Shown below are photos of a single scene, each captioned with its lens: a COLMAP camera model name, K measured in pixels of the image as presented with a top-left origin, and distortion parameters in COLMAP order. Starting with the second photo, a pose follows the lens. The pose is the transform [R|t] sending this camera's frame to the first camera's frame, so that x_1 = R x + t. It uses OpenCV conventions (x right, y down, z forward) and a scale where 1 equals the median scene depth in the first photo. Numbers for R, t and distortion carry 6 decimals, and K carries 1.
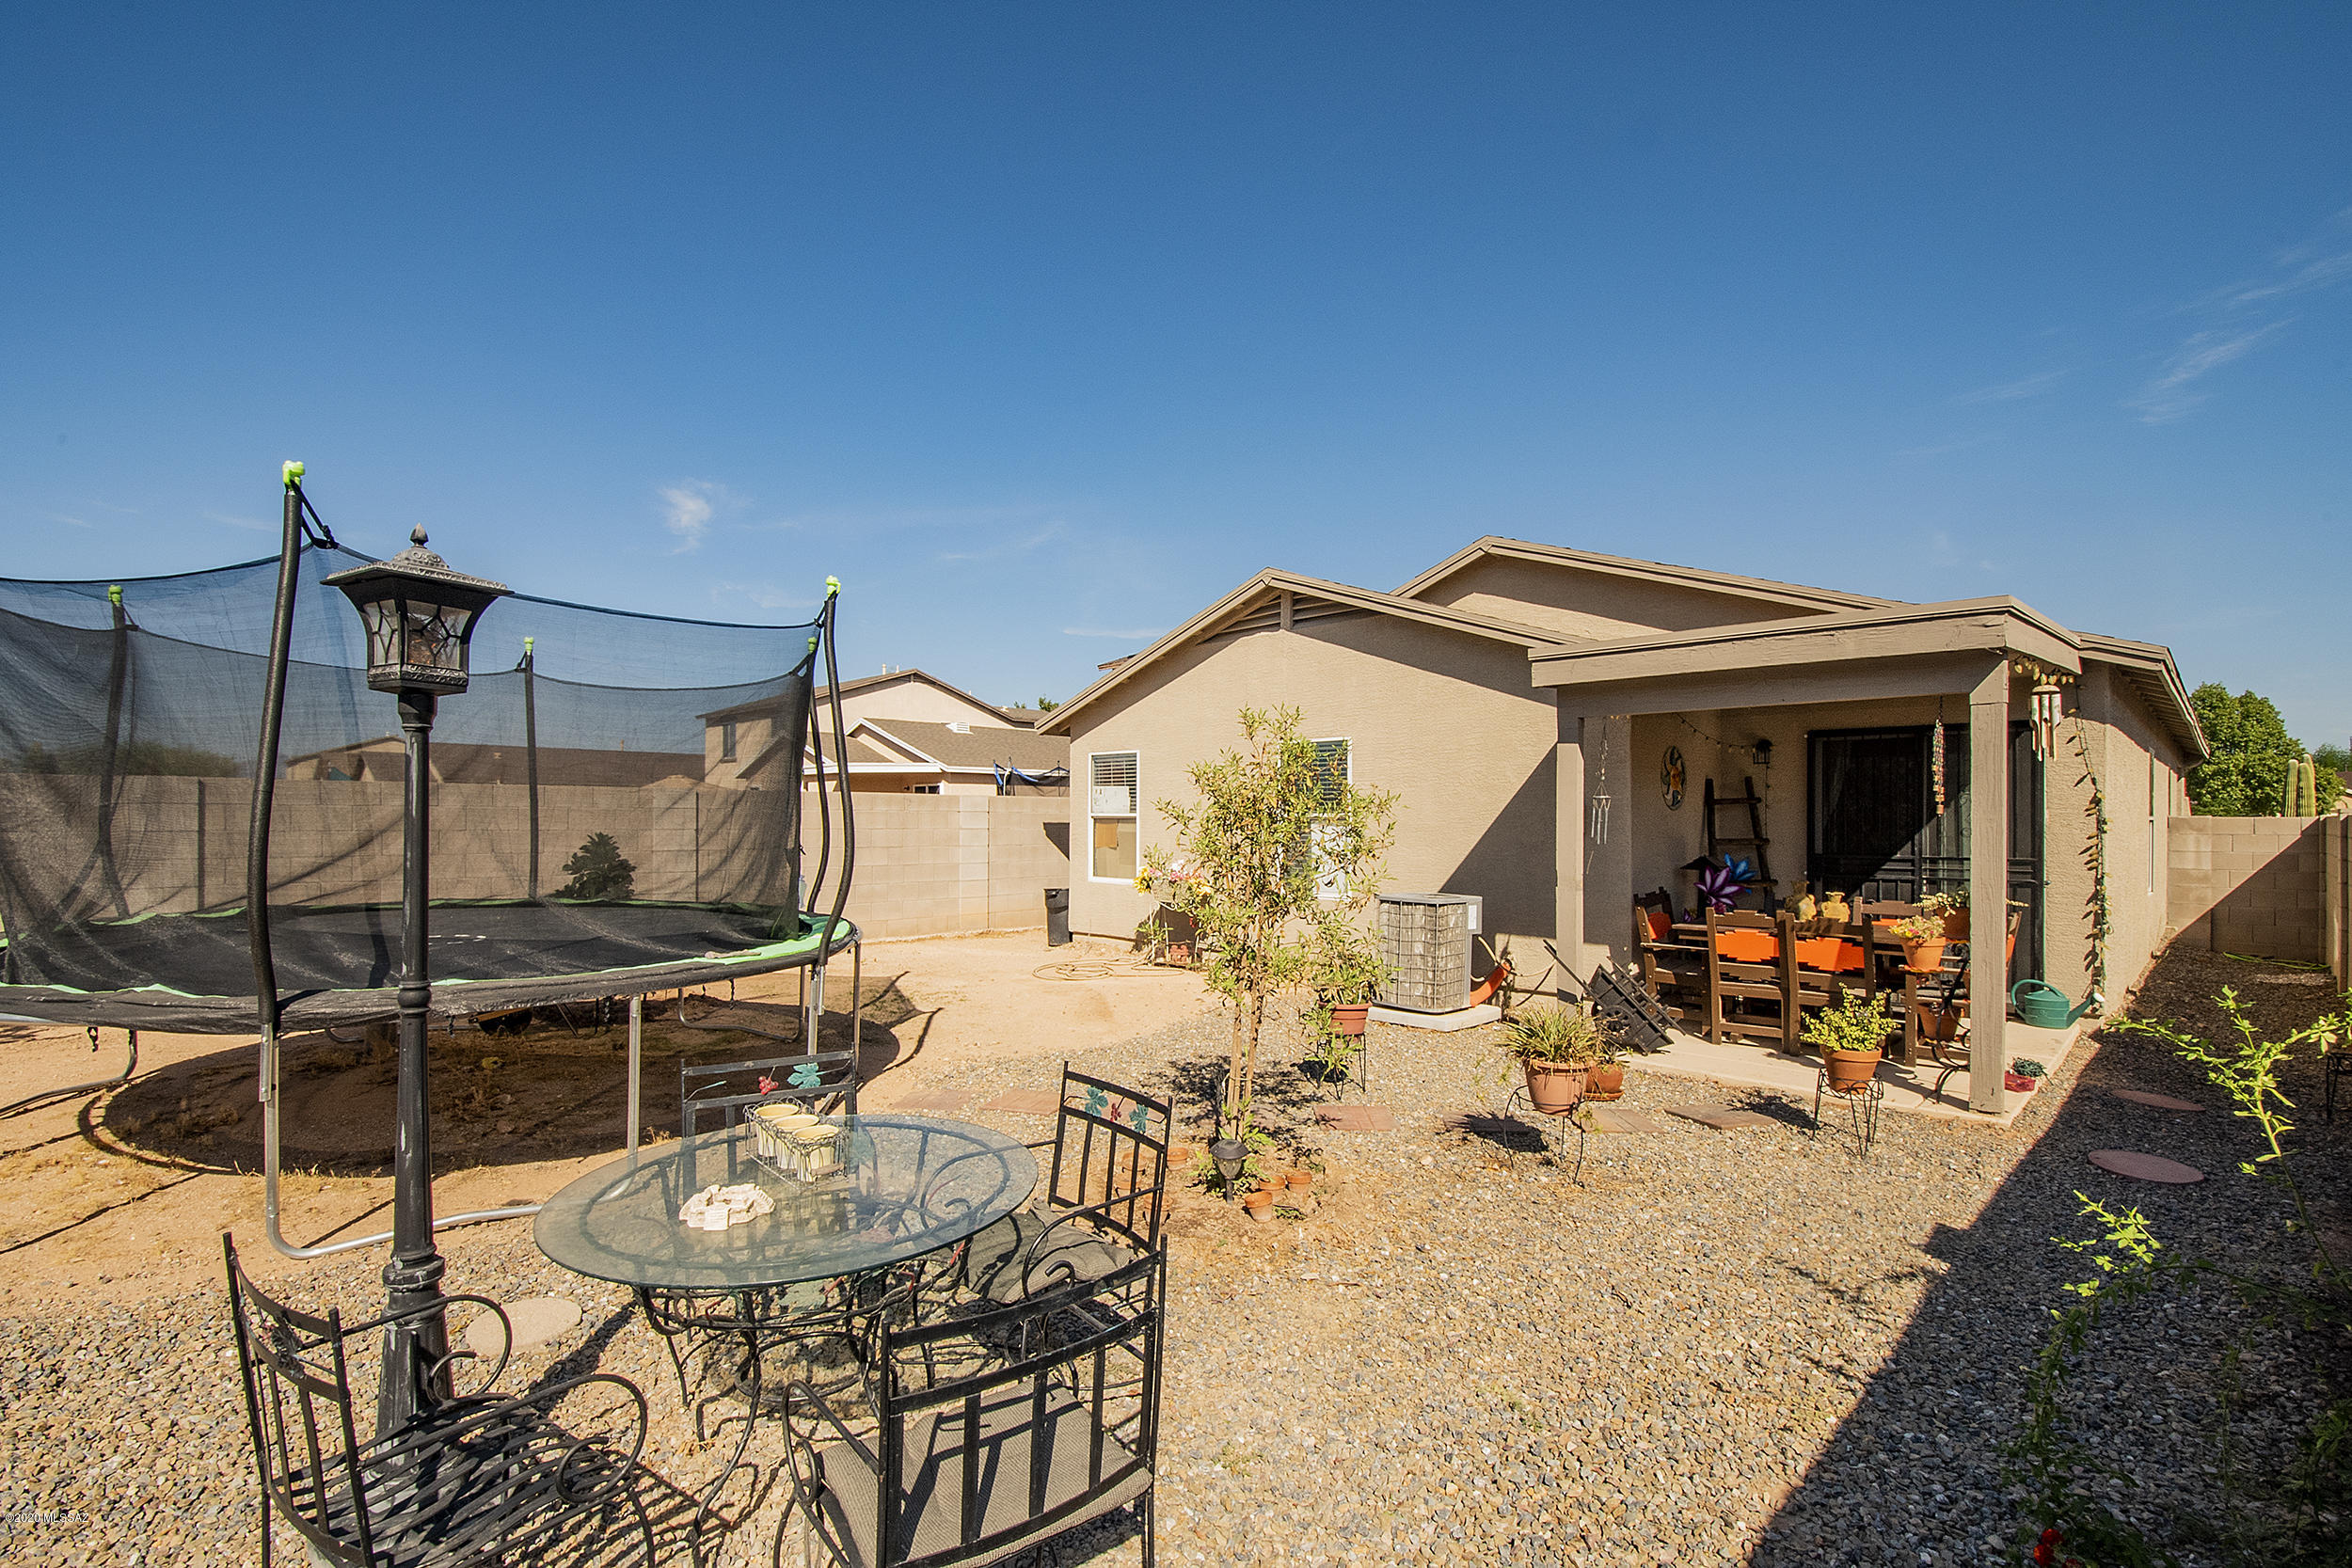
lens RADIAL K [[1034.1, 0, 1176.7], [0, 1034.1, 812.9], [0, 0, 1]] dist [0.020955, -0.023801]
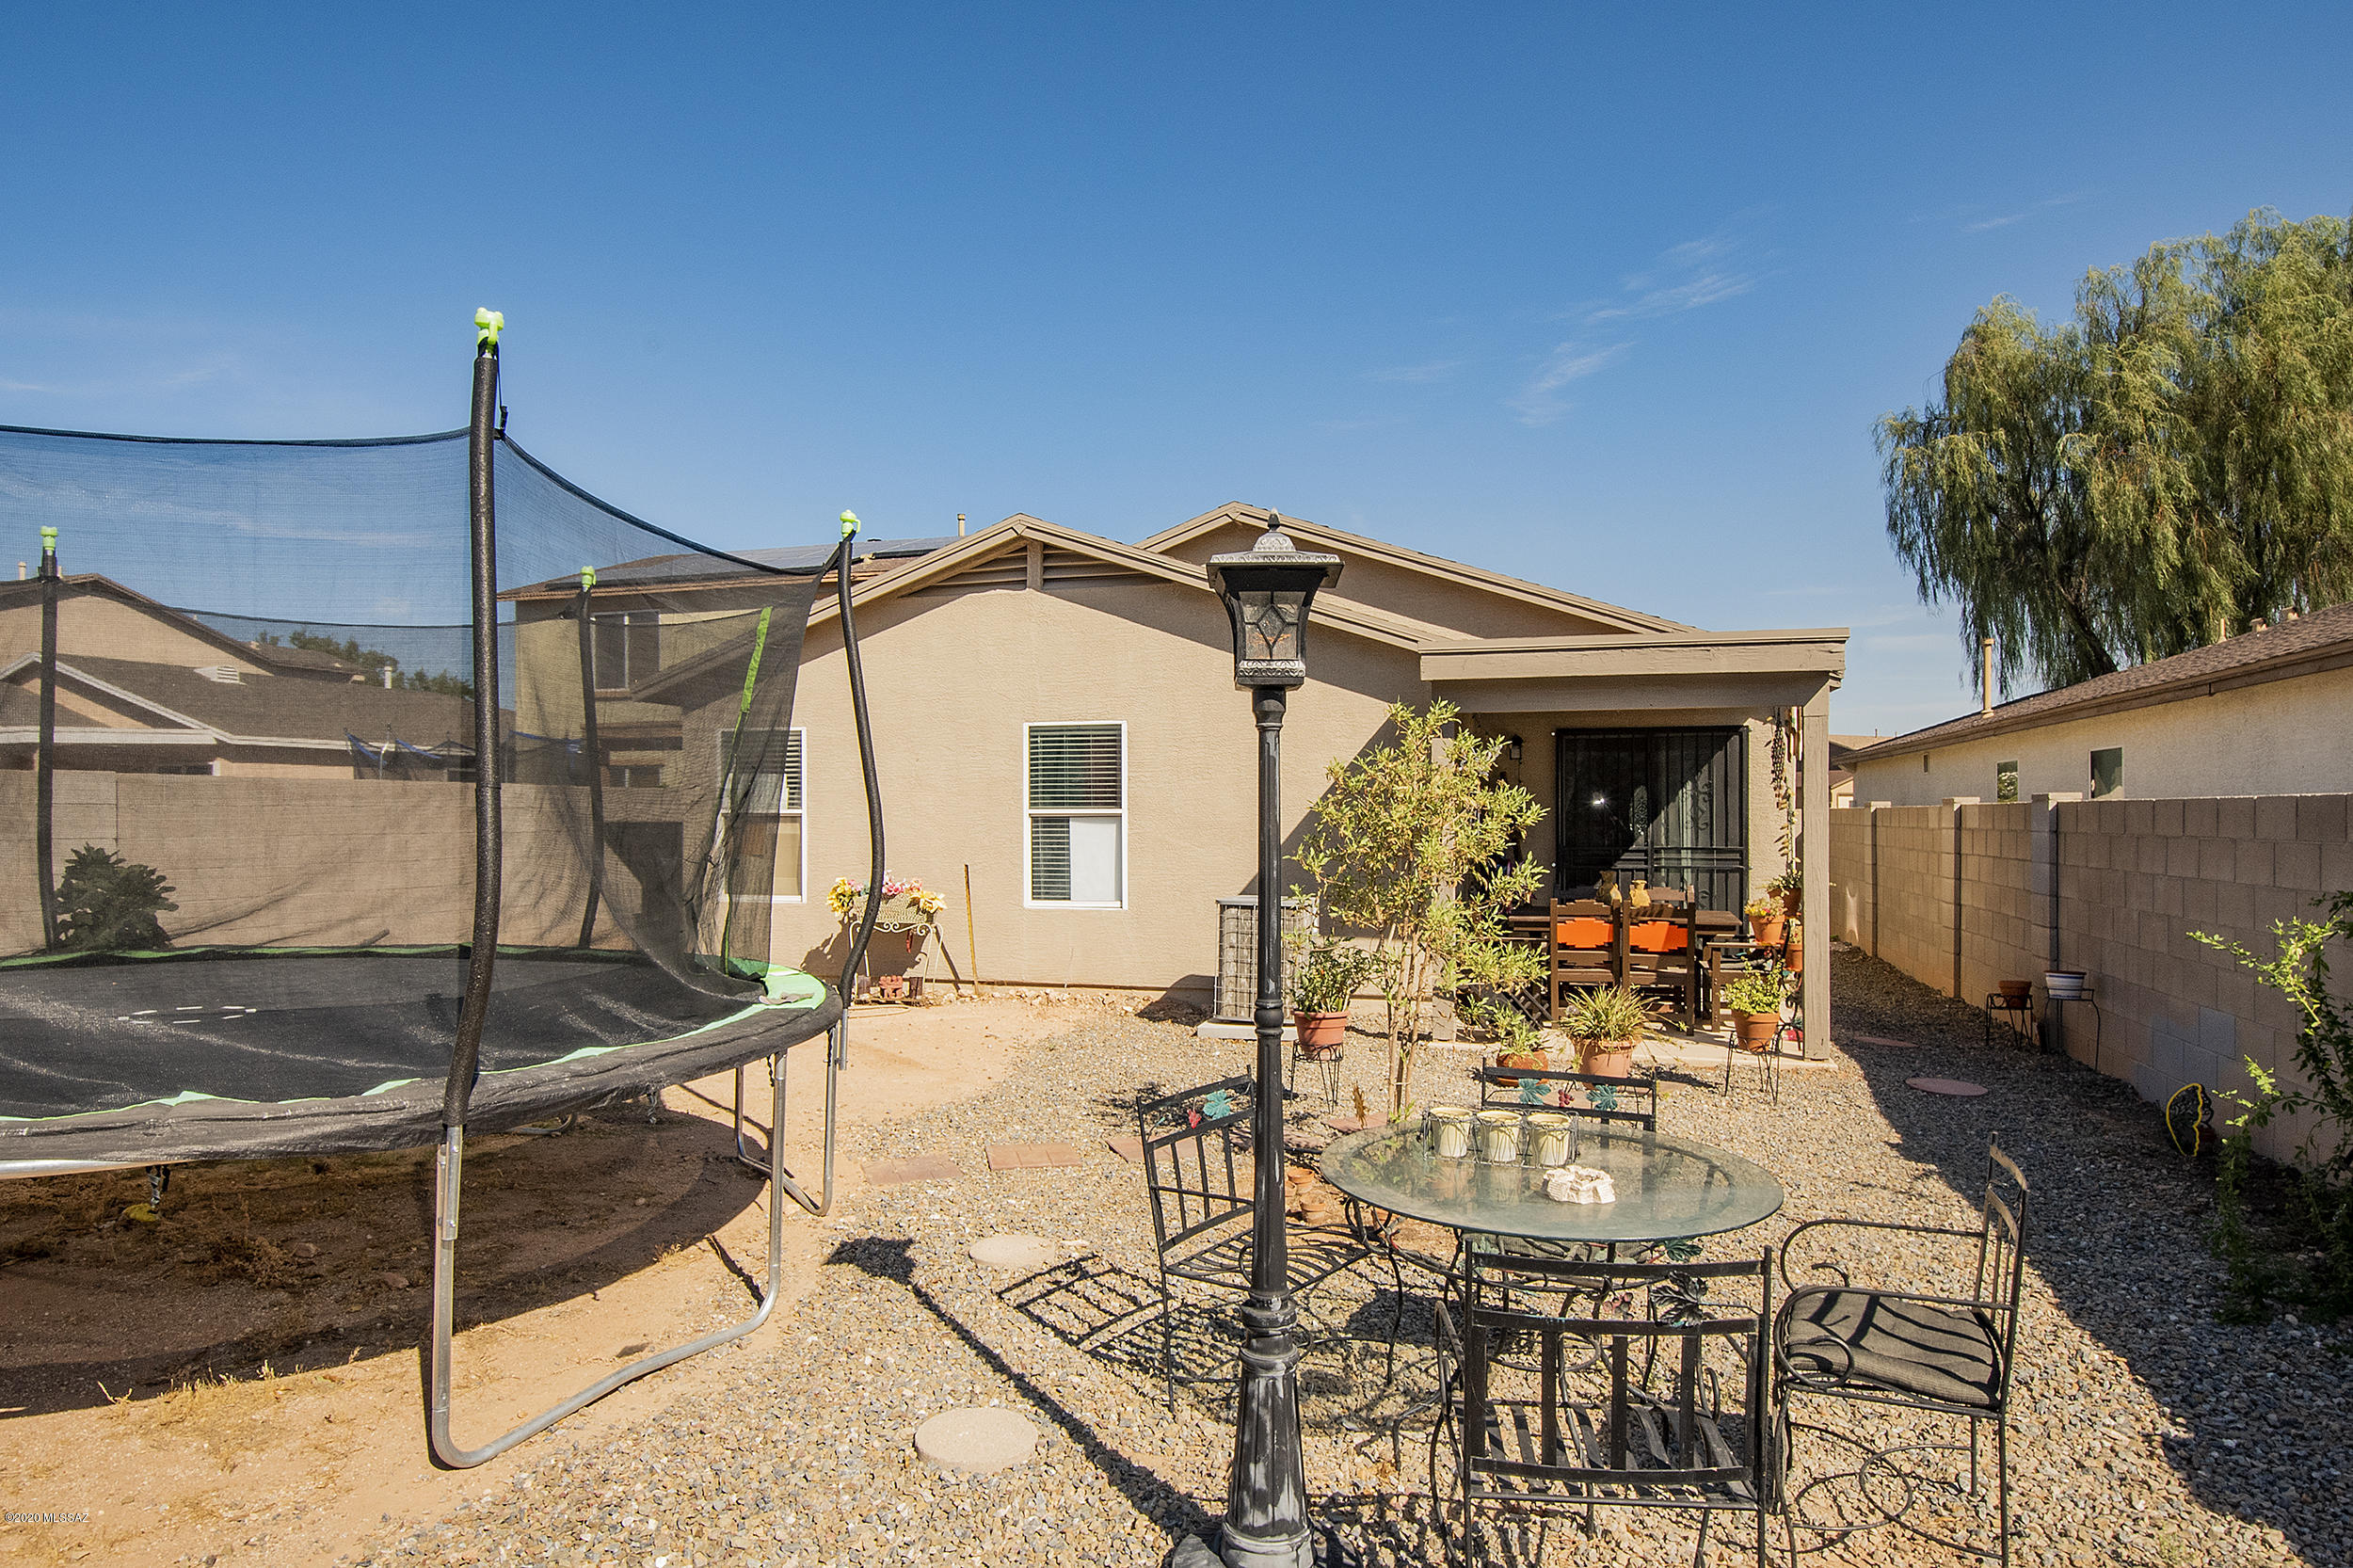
lens RADIAL K [[1332.7, 0, 1161.0], [0, 1332.7, 809.4], [0, 0, 1]] dist [-0.013687, 0.000551]
pose [[0.882830, -0.003290, 0.469681, -0.434150], [0.001881, 0.999992, 0.003469, -0.003849], [-0.469688, -0.002179, 0.882830, 0.003542]]
